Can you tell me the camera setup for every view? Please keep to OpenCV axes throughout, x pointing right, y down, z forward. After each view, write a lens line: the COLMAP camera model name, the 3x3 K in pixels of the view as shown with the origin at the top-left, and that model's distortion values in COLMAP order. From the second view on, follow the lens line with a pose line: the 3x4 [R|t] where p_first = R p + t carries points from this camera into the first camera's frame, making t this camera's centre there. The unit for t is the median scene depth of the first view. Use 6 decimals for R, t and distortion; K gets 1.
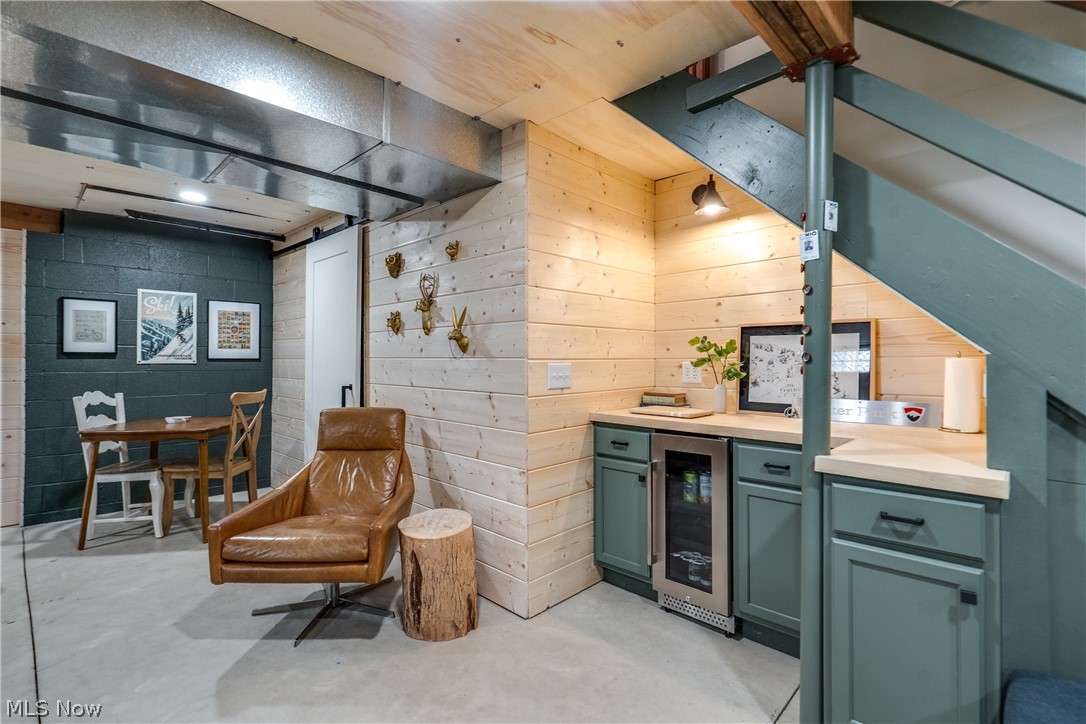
lens RADIAL K [[502.2, 0, 542.4], [0, 502.2, 357.0], [0, 0, 1]] dist [-0.008289, -0.000122]
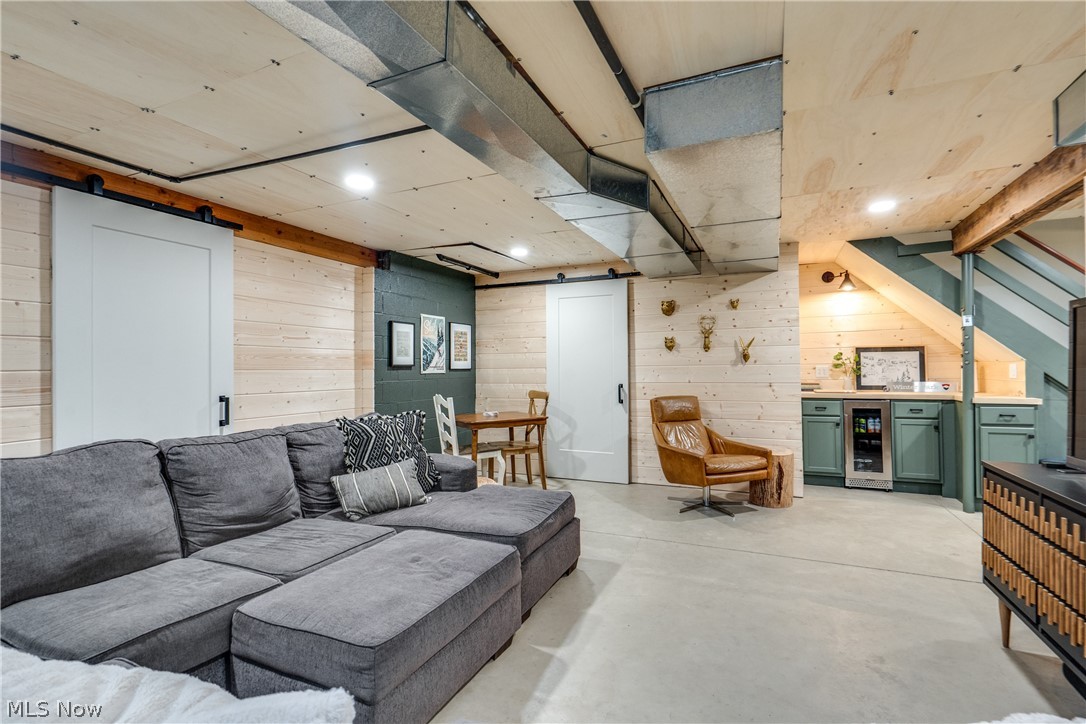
lens RADIAL K [[502.9, 0, 542.1], [0, 502.9, 365.3], [0, 0, 1]] dist [-0.000805, 0.000175]
pose [[0.941293, -0.011101, 0.337409, -1.120816], [0.012120, 0.999926, -0.000914, -0.003212], [-0.337374, 0.004950, 0.941358, -0.344164]]
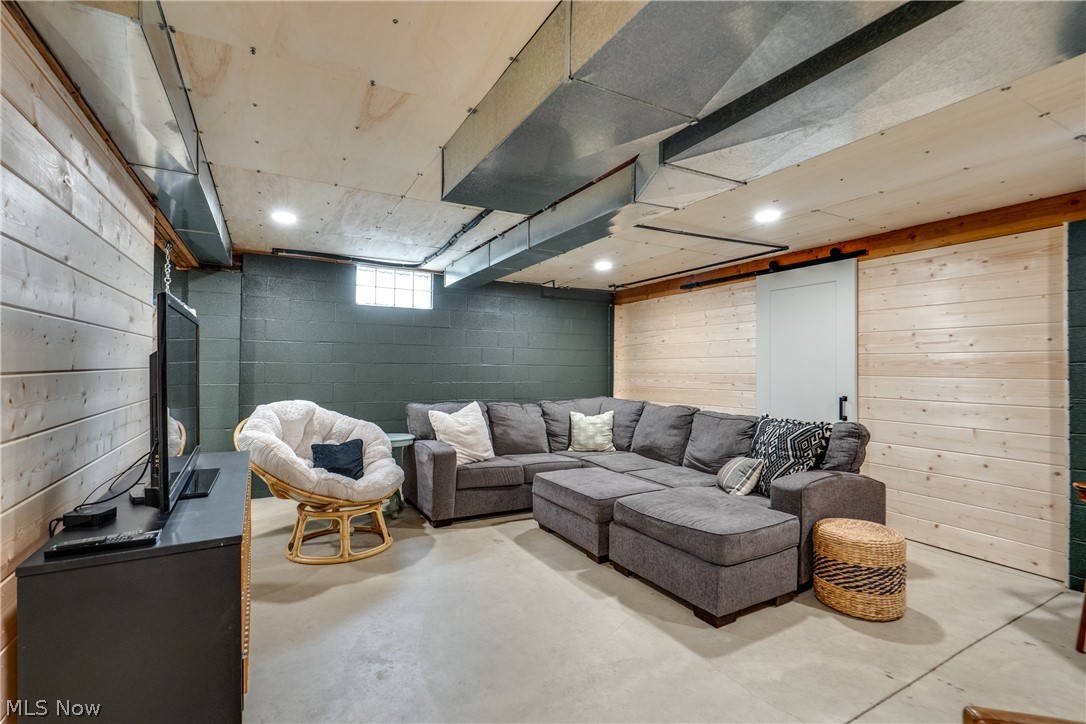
lens RADIAL K [[492.9, 0, 541.6], [0, 492.9, 364.7], [0, 0, 1]] dist [-0.002358, 0.000260]
pose [[-0.288027, -0.016564, -0.957479, -0.026156], [-0.008041, 0.999857, -0.014878, -0.004538], [0.957589, 0.003414, -0.288119, 0.439615]]
